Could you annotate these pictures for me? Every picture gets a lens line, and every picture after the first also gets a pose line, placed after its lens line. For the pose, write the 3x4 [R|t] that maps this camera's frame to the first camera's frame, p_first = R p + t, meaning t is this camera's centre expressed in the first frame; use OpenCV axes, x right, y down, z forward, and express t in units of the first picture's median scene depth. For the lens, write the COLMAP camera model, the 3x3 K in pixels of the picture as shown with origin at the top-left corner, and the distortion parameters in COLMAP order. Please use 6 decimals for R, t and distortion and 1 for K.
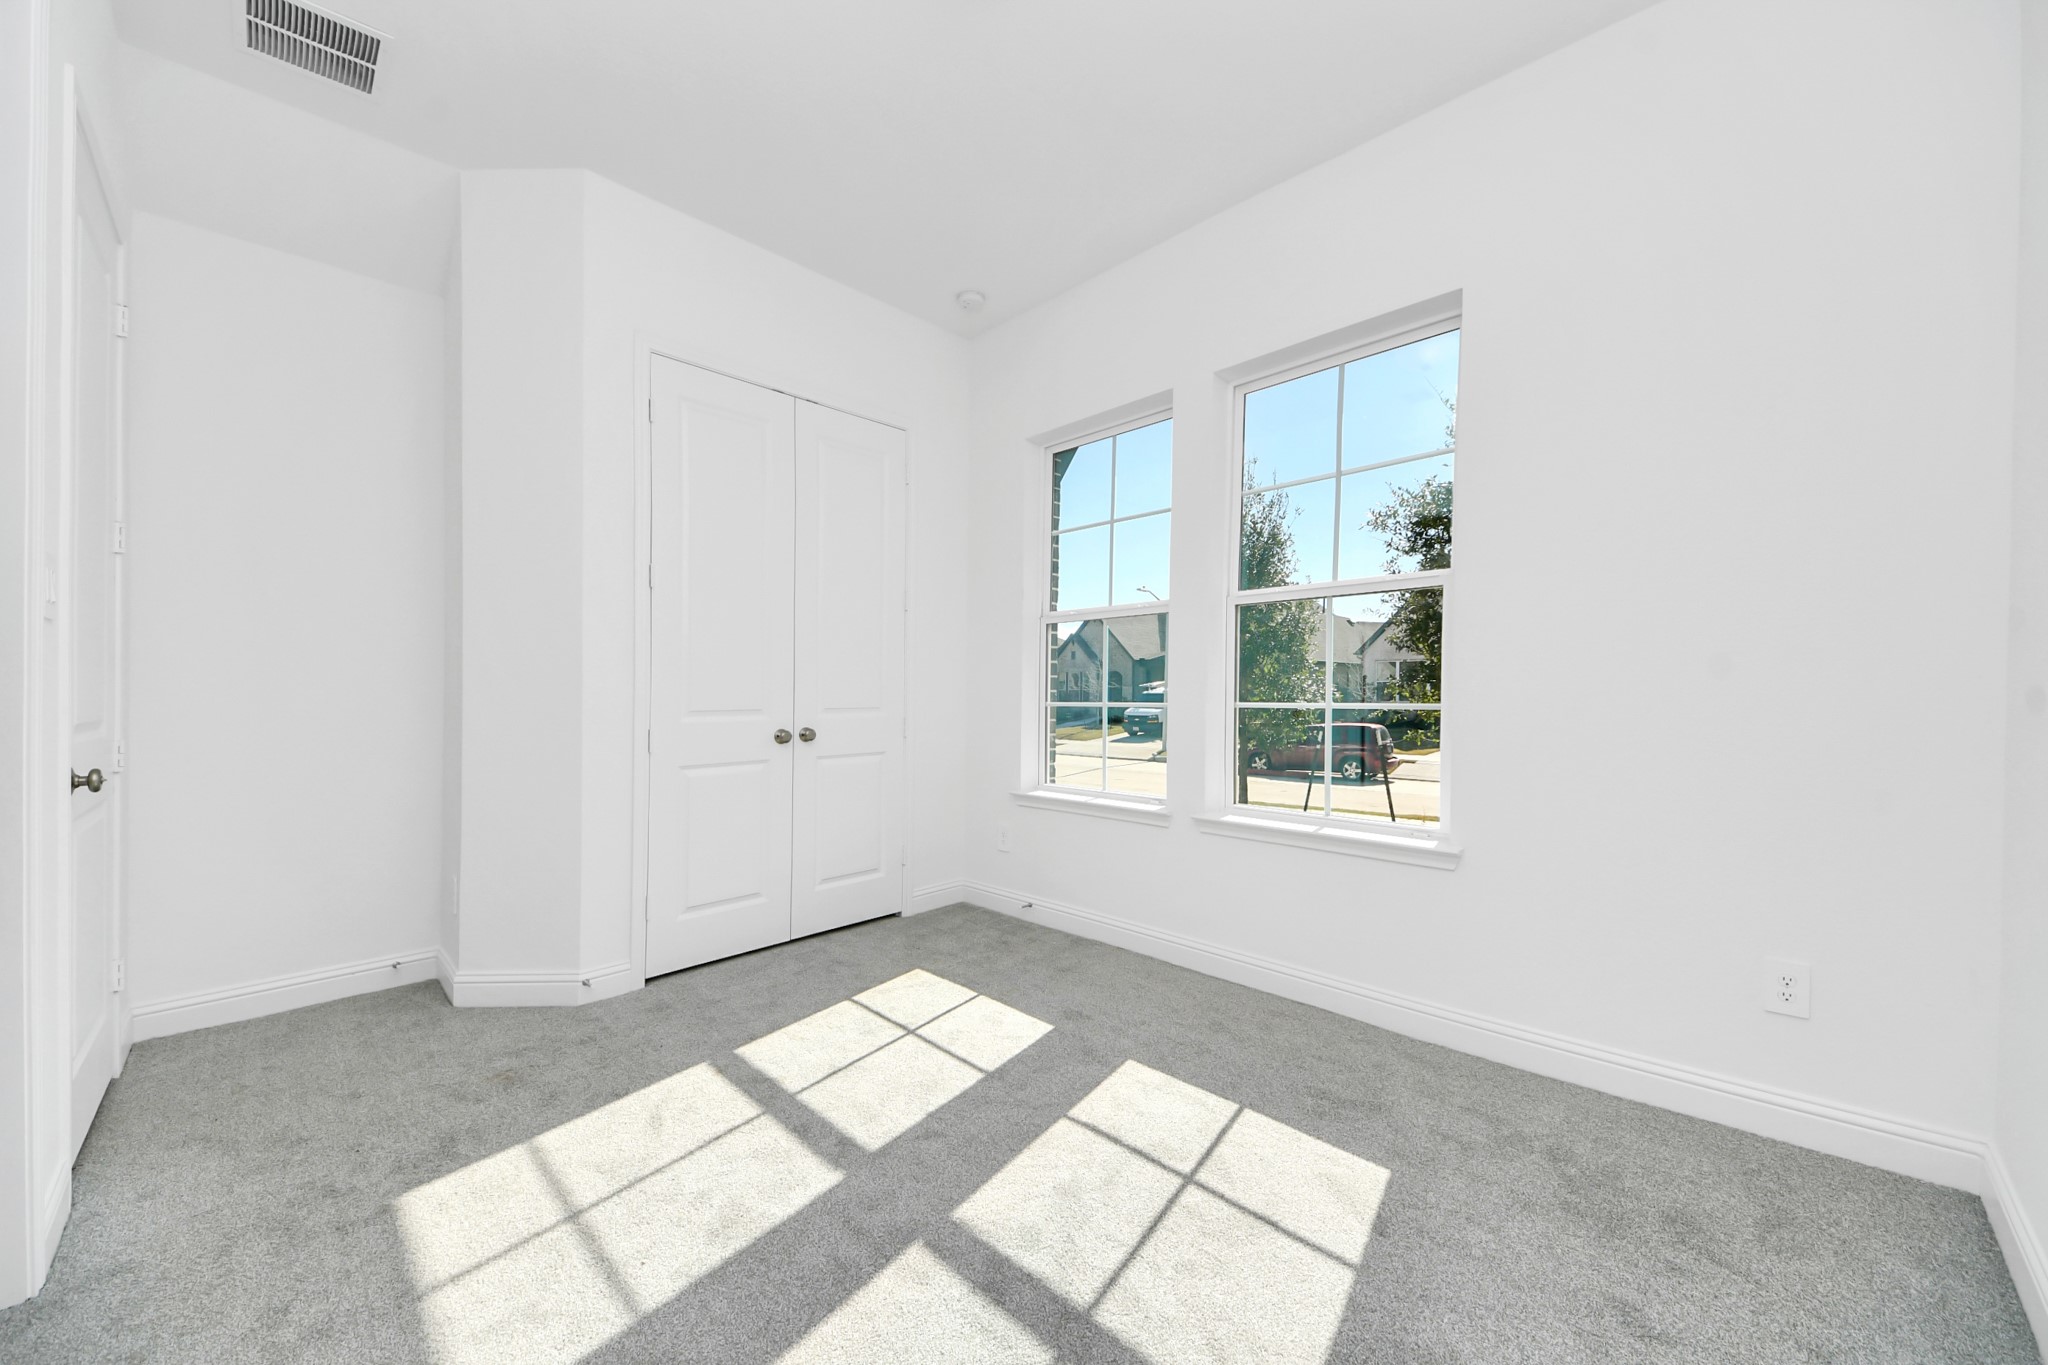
lens RADIAL K [[754.2, 0, 1045.5], [0, 754.2, 686.2], [0, 0, 1]] dist [0.030080, -0.004594]
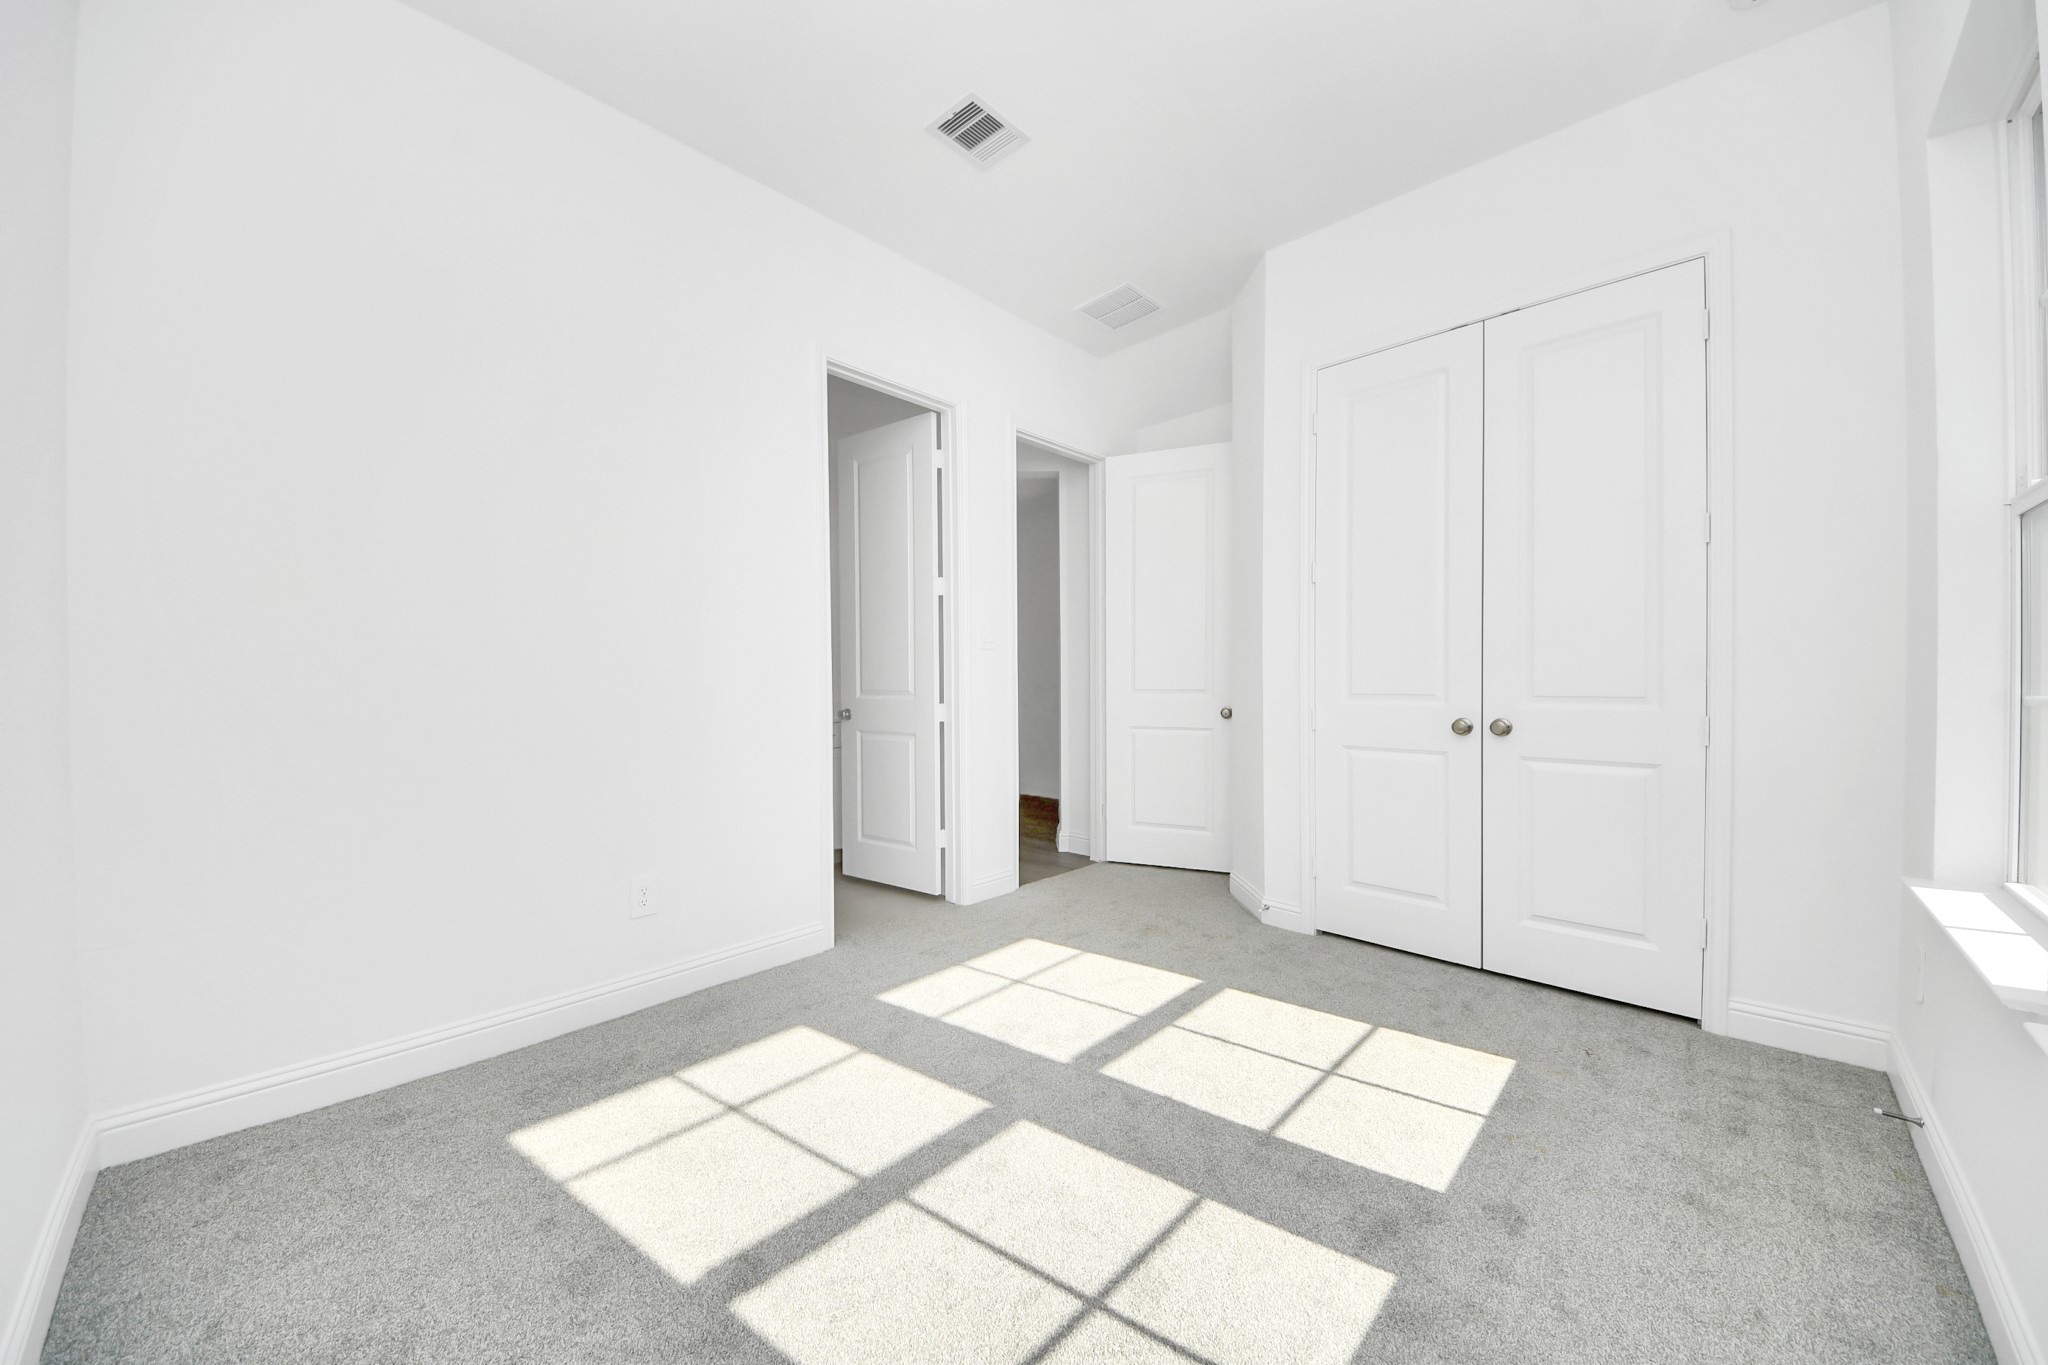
lens RADIAL K [[722.4, 0, 1012.9], [0, 722.4, 684.1], [0, 0, 1]] dist [0.028729, -0.018911]
pose [[-0.007527, 0.007605, -0.999943, 0.708089], [0.007284, 0.999945, 0.007550, 0.010462], [0.999945, -0.007226, -0.007582, 0.716310]]
